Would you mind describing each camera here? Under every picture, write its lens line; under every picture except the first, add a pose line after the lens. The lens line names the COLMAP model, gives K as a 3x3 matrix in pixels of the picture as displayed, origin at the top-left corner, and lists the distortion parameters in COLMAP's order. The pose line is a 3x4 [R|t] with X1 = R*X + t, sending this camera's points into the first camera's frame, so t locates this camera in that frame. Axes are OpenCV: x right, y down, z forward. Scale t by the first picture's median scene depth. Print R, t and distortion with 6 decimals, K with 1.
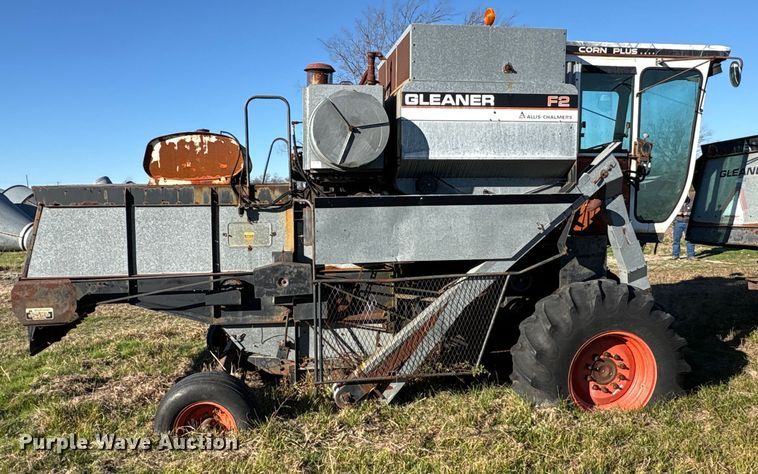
lens RADIAL K [[565.7, 0, 378.1], [0, 565.7, 224.8], [0, 0, 1]] dist [-0.008665, -0.001279]
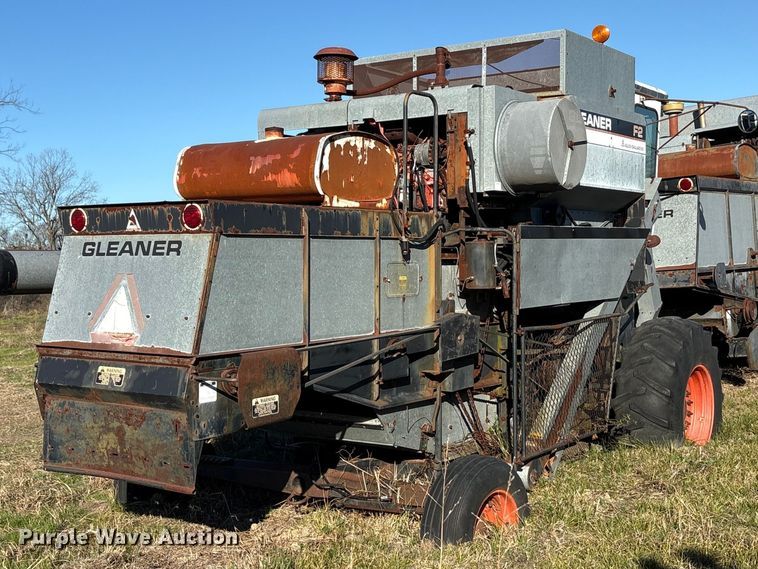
lens RADIAL K [[1014.7, 0, 335.7], [0, 1014.7, 285.5], [0, 0, 1]] dist [0.162510, 0.000879]
pose [[0.705212, -0.021105, 0.708682, -1.257208], [0.063004, 0.997468, -0.032990, 0.064803], [-0.706191, 0.067915, 0.704756, 0.149217]]
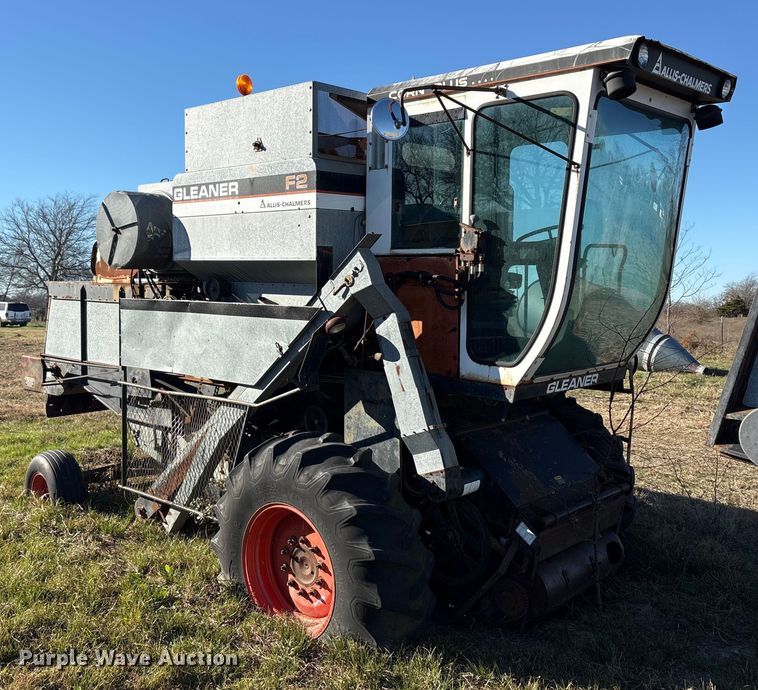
lens RADIAL K [[811.3, 0, 331.9], [0, 811.3, 306.0], [0, 0, 1]] dist [0.092638, -0.150576]
pose [[0.601069, 0.045522, -0.797900, 1.187718], [-0.076736, 0.997051, -0.000922, -0.058048], [0.795505, 0.061782, 0.602789, 0.397504]]
